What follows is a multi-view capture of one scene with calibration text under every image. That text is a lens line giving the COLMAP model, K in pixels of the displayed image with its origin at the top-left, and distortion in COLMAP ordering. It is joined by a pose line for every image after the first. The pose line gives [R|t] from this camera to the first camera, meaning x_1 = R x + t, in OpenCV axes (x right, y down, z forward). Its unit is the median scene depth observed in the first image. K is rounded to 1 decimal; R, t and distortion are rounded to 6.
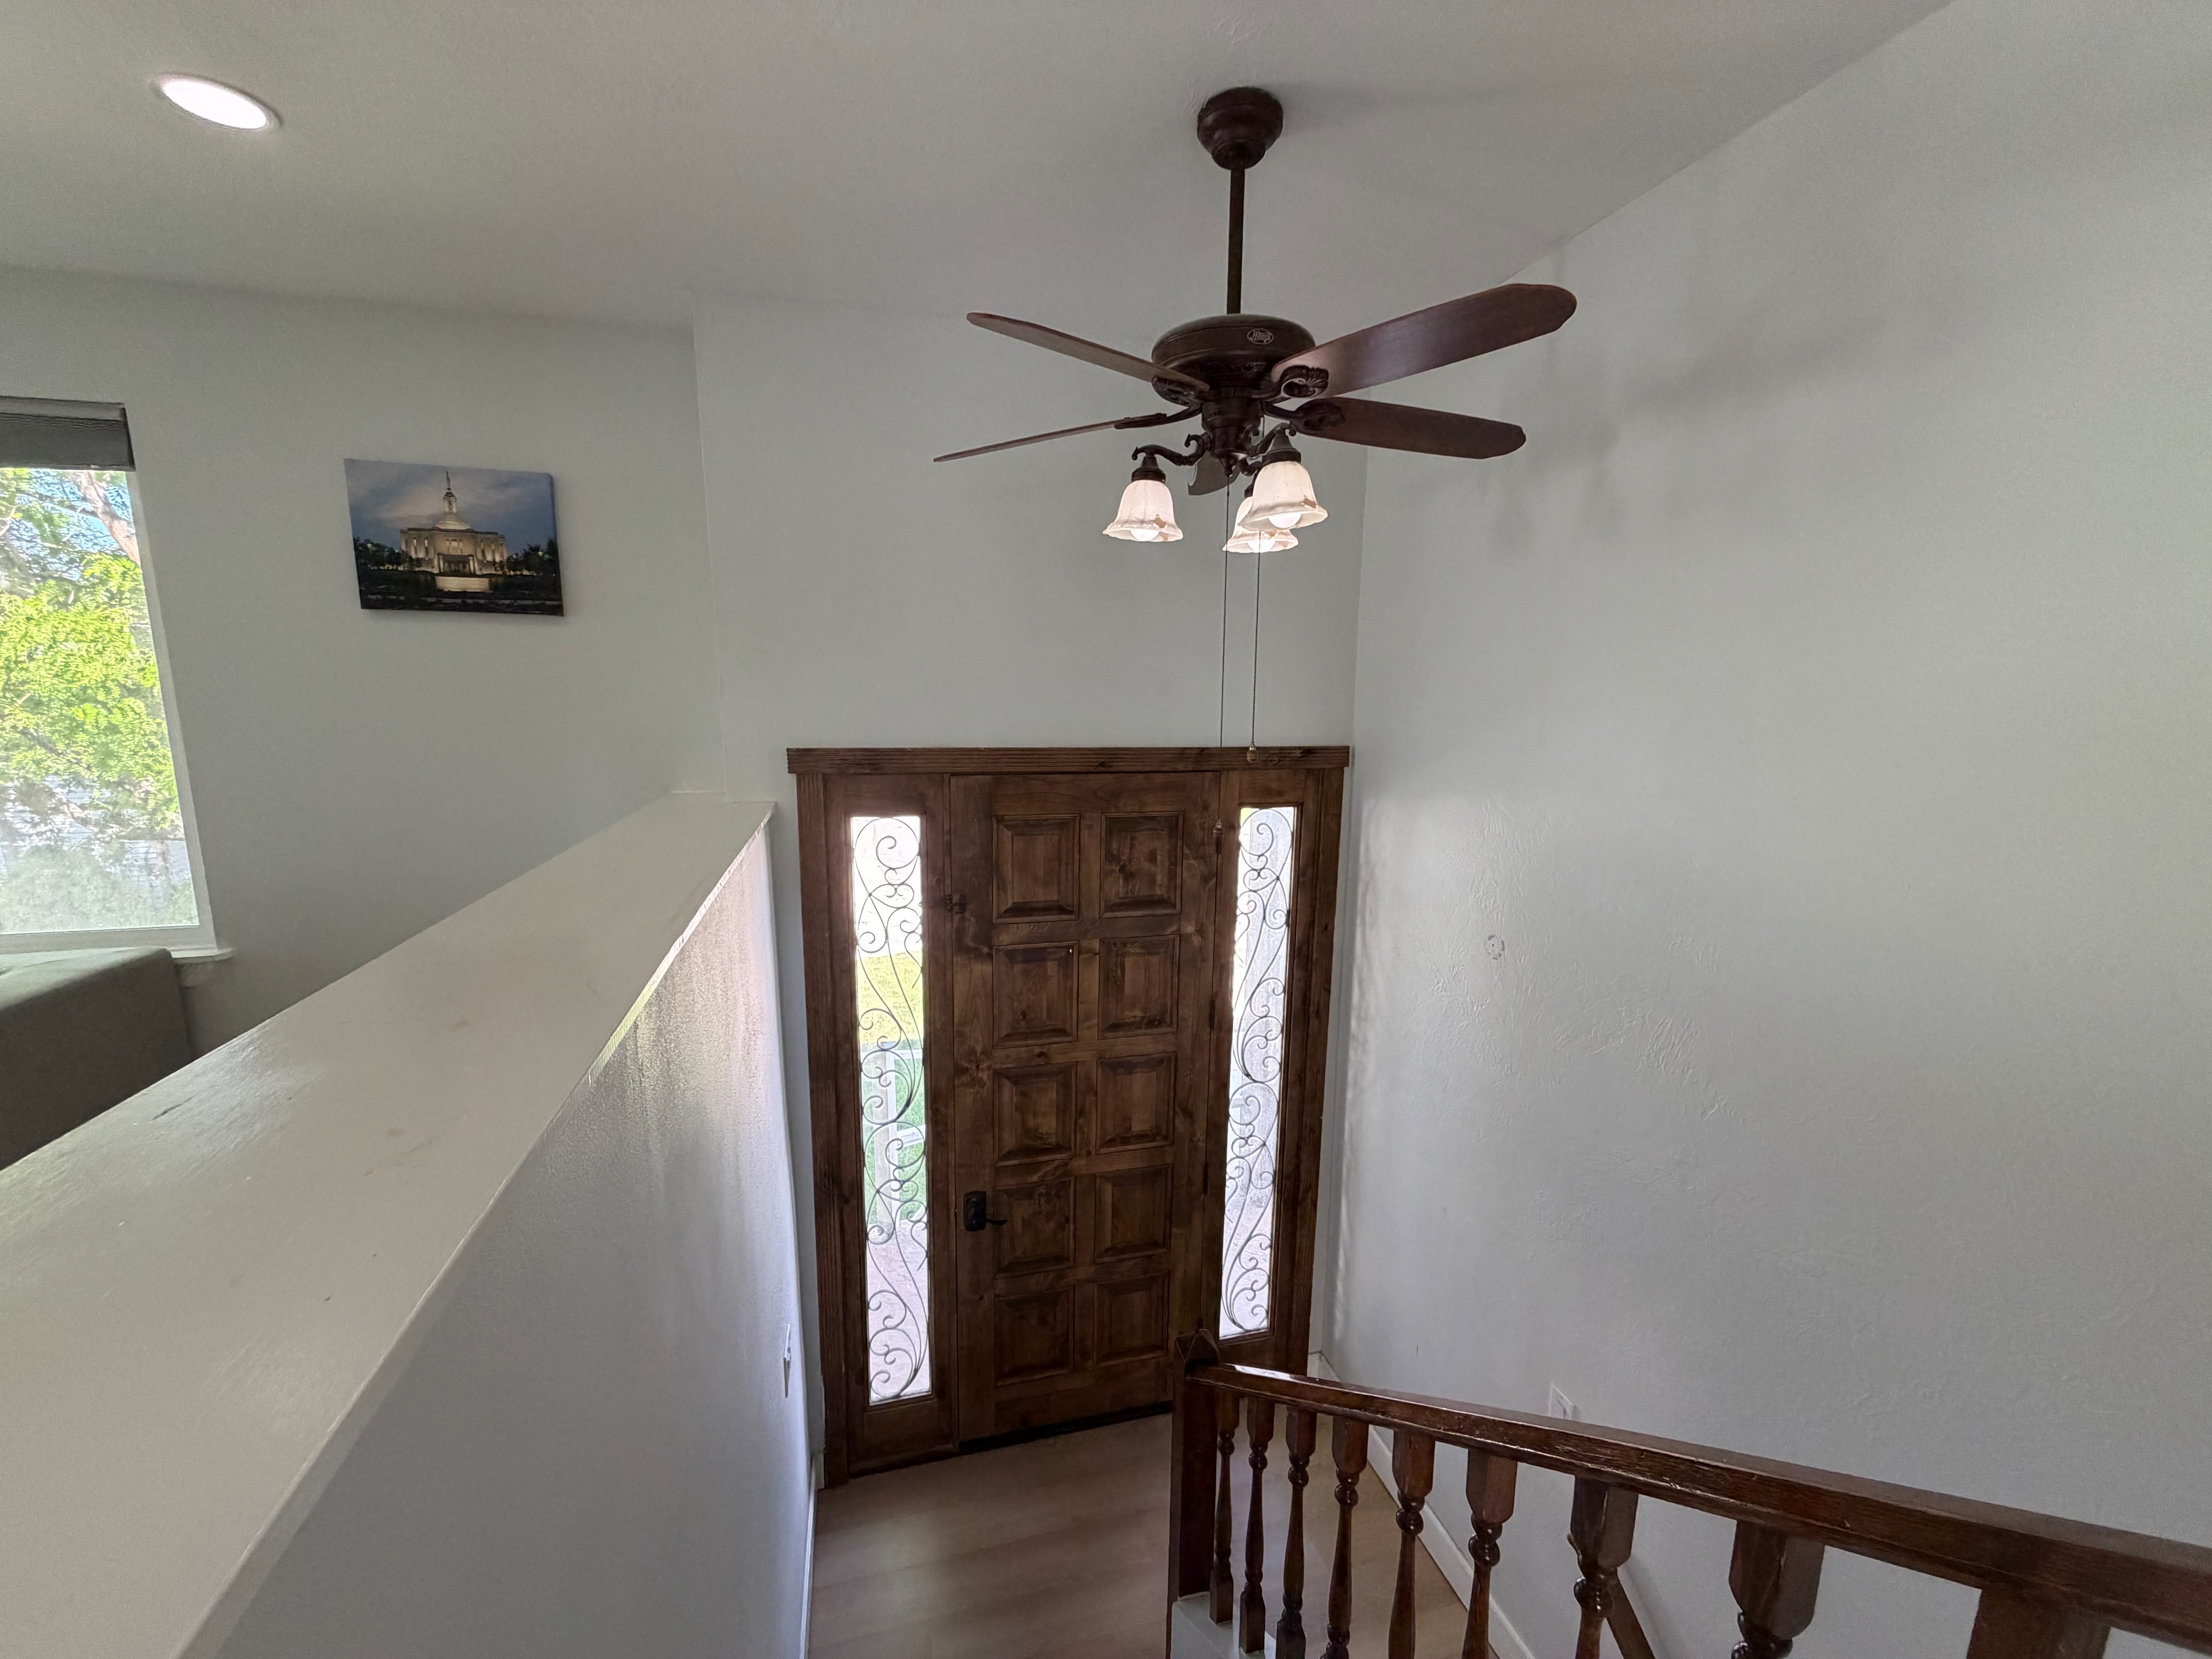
lens RADIAL K [[881.1, 0, 1094.3], [0, 881.1, 836.0], [0, 0, 1]] dist [-0.000989, 0.000768]
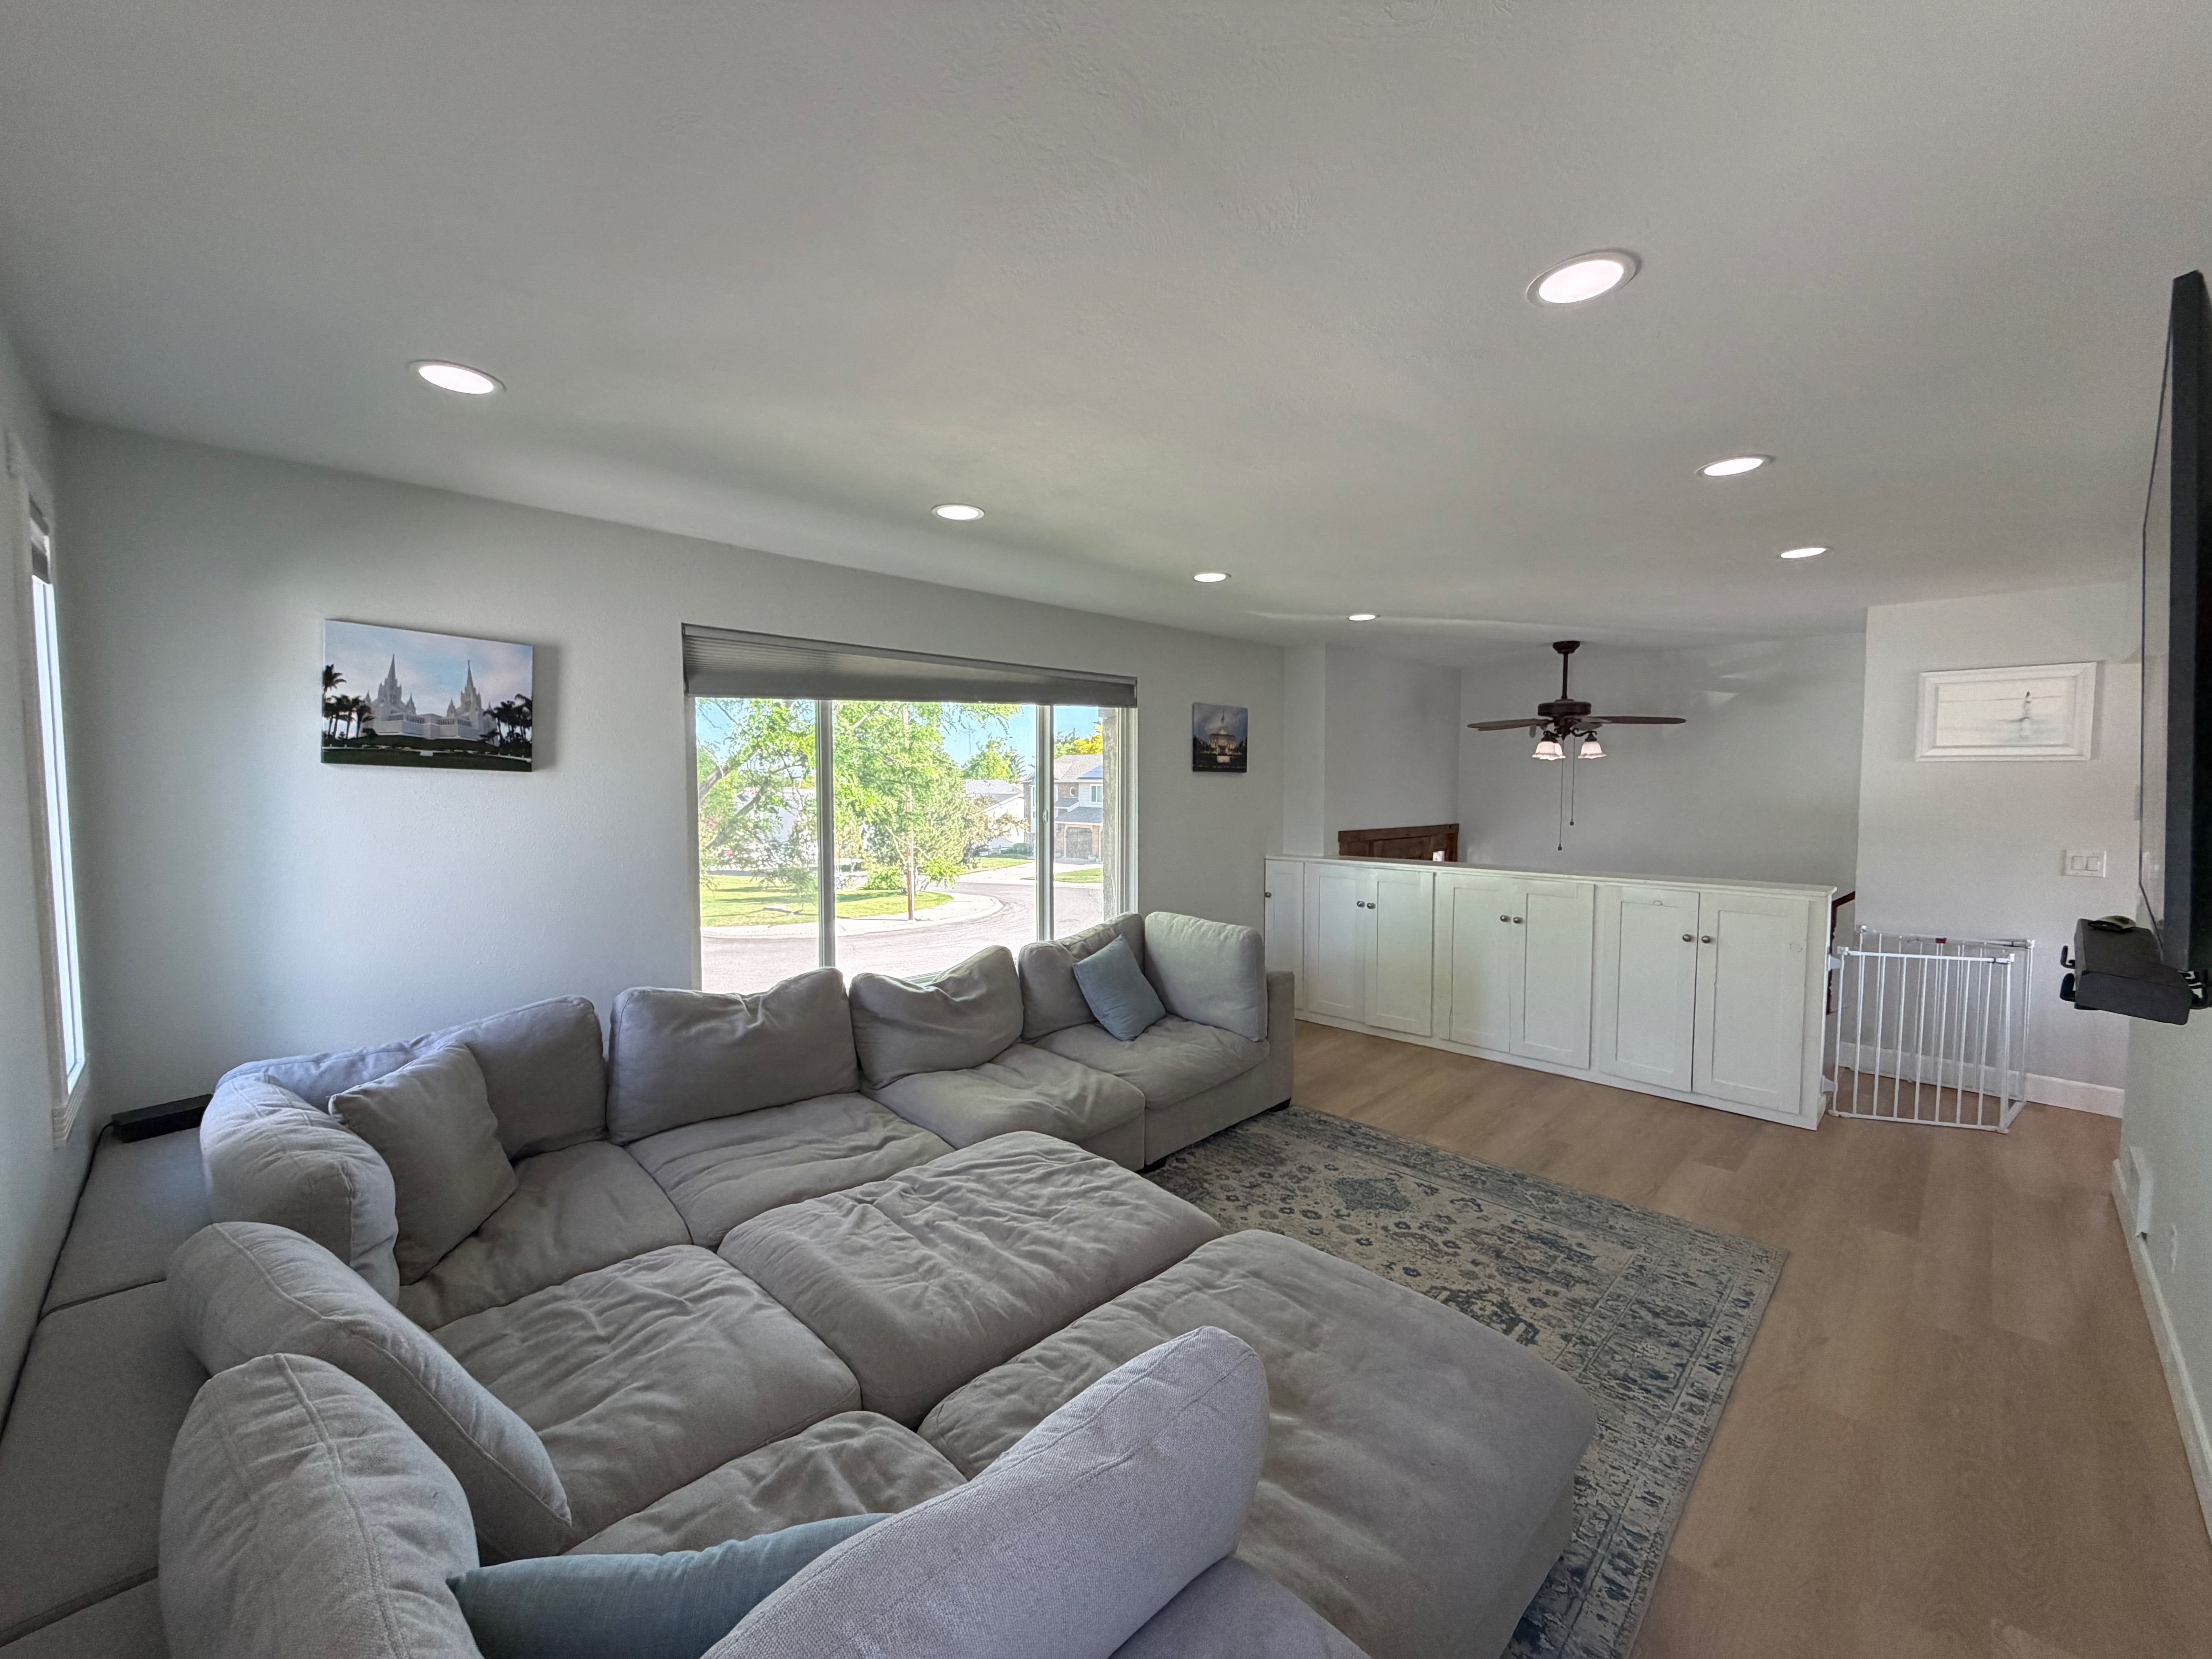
lens RADIAL K [[881.1, 0, 1096.7], [0, 881.1, 825.7], [0, 0, 1]] dist [-0.000989, 0.000768]
pose [[0.865972, -0.035296, 0.498845, -2.054645], [0.092722, 0.991543, -0.090804, 0.036738], [-0.491422, 0.124887, 0.861921, -0.657223]]
